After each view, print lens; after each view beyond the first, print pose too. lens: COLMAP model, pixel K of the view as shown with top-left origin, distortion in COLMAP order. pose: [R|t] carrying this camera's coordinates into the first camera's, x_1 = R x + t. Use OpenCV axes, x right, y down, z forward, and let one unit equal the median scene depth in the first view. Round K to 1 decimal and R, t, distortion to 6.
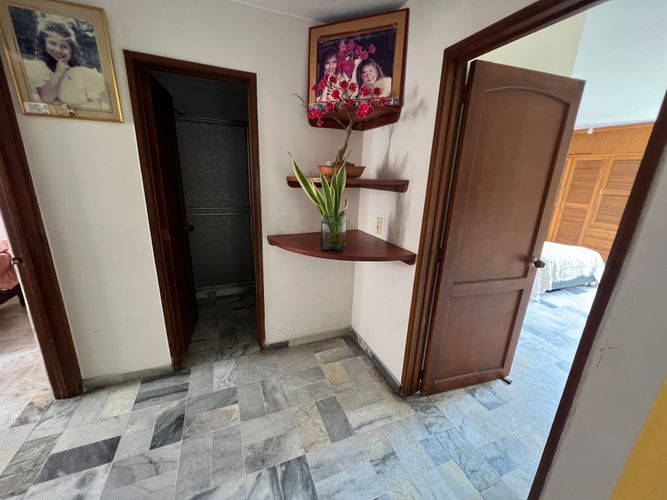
lens RADIAL K [[267.9, 0, 332.3], [0, 267.9, 250.4], [0, 0, 1]] dist [-0.000452, 0.000131]
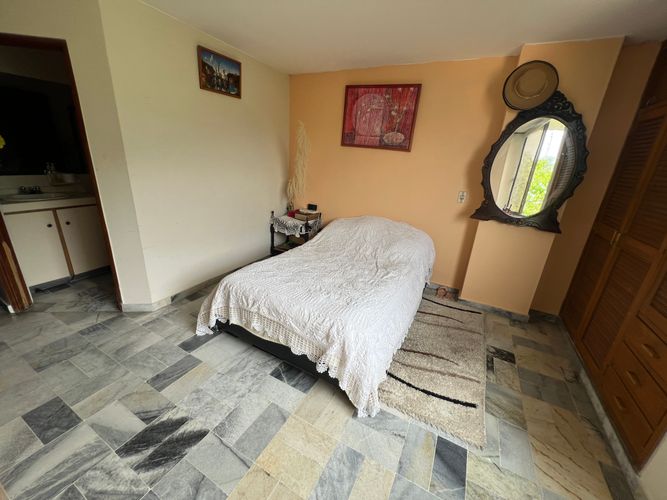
lens RADIAL K [[267.9, 0, 332.3], [0, 267.9, 248.9], [0, 0, 1]] dist [-0.000452, 0.000131]
pose [[0.643519, 0.257415, -0.720847, 1.265429], [-0.256996, 0.959748, 0.113300, -0.147972], [0.720997, 0.112344, 0.683771, 0.697296]]
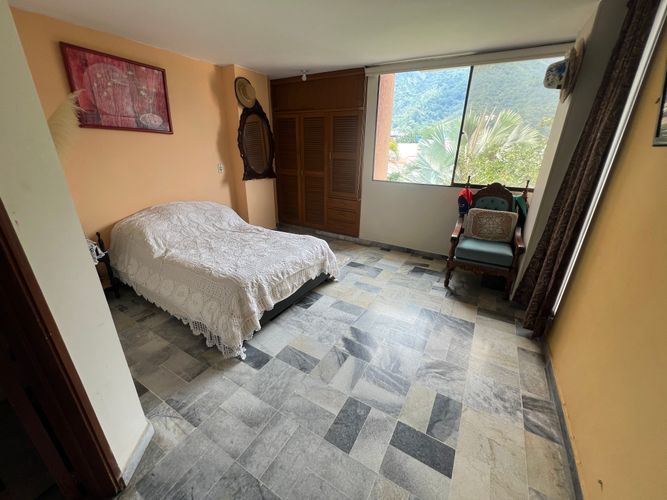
lens RADIAL K [[267.9, 0, 333.7], [0, 267.9, 249.0], [0, 0, 1]] dist [-0.000452, 0.000131]
pose [[0.789410, -0.242722, 0.563842, 0.595946], [0.184544, 0.969856, 0.159131, -0.083796], [-0.585471, -0.021566, 0.810407, 0.385462]]
